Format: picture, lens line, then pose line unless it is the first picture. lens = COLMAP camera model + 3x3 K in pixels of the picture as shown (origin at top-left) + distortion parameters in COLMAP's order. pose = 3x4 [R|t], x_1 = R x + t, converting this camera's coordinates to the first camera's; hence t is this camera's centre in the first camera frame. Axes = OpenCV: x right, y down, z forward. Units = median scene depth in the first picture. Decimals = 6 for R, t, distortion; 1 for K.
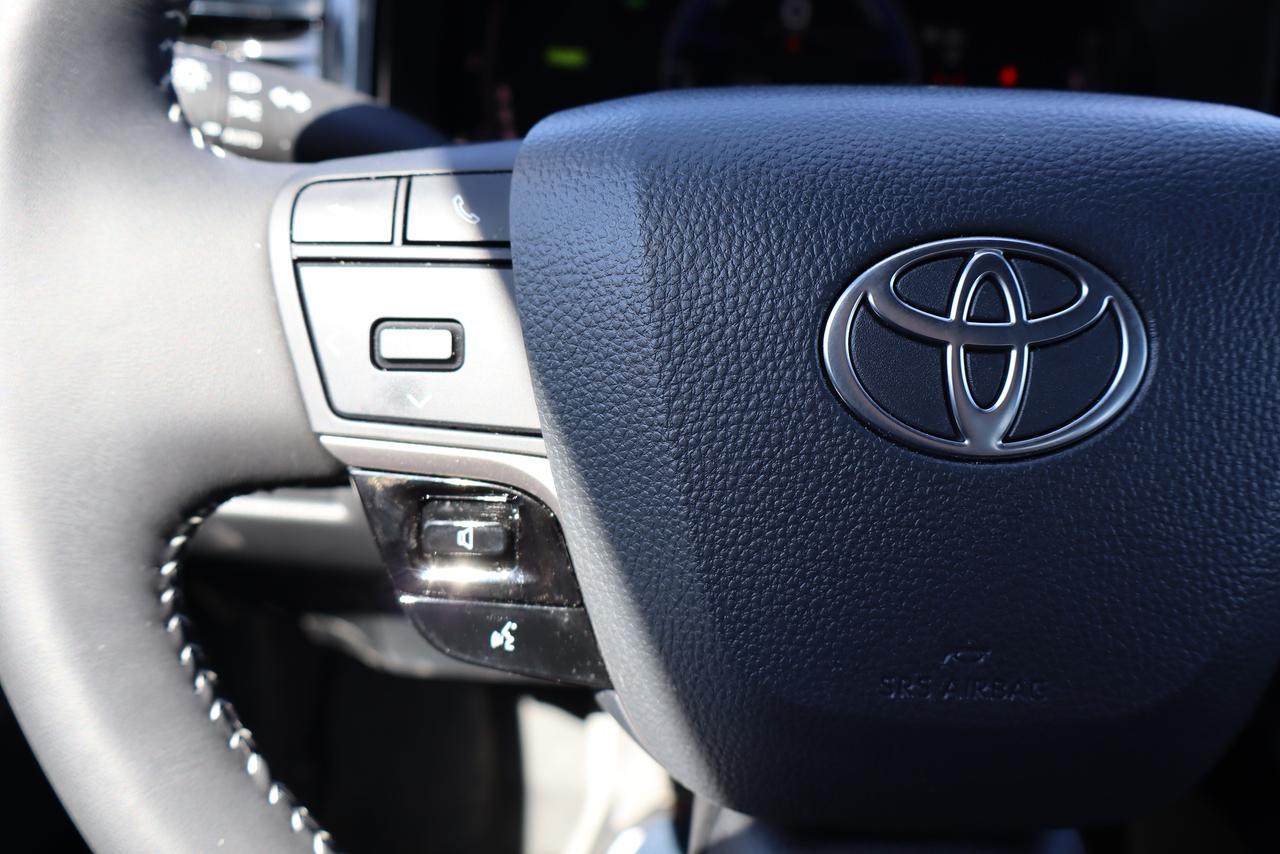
lens RADIAL K [[1079.9, 0, 640.9], [0, 1079.9, 434.1], [0, 0, 1]] dist [0.010514, 0.002172]
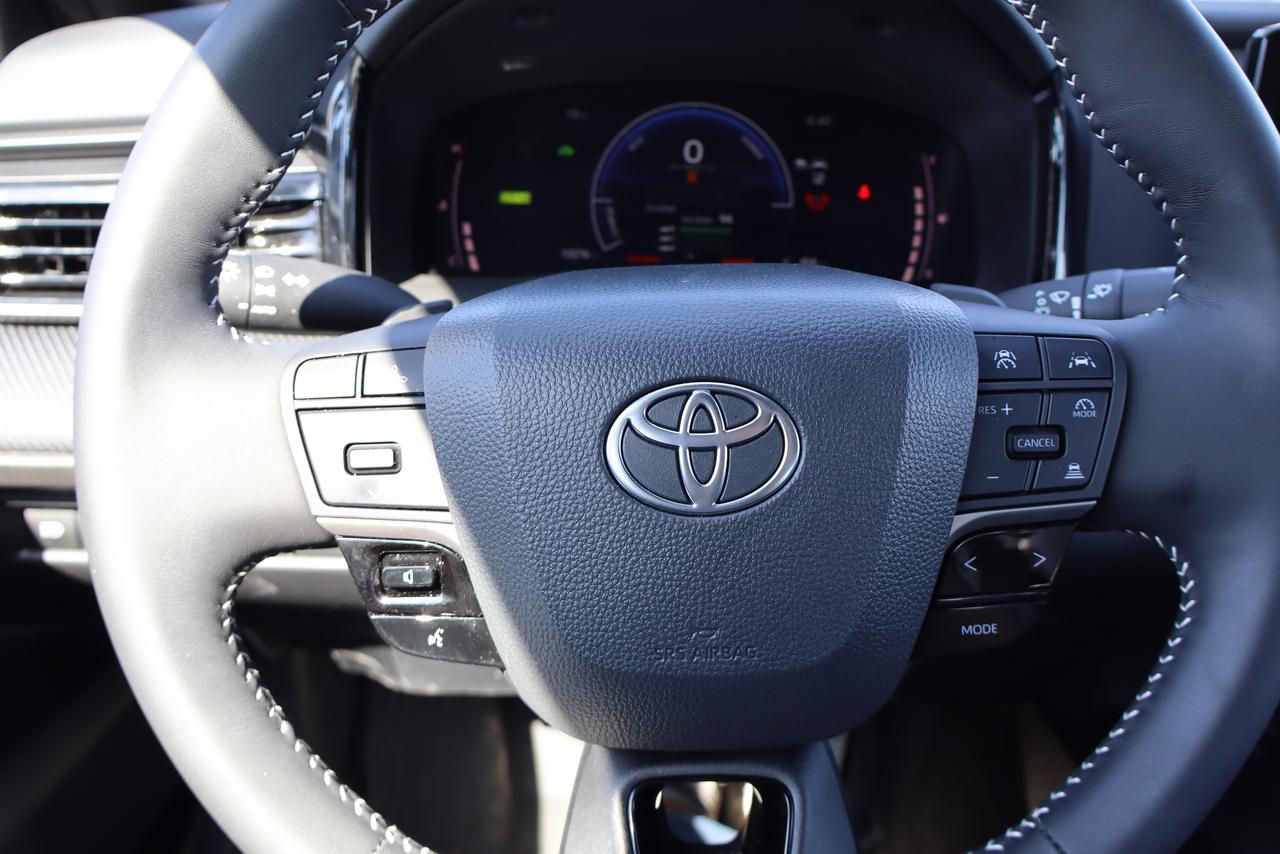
lens RADIAL K [[1079.9, 0, 639.8], [0, 1079.9, 437.1], [0, 0, 1]] dist [0.010514, 0.002172]
pose [[0.998116, -0.051079, -0.033990, 0.260704], [0.049948, 0.998196, -0.033326, -0.042521], [0.035631, 0.031565, 0.998866, -0.633587]]
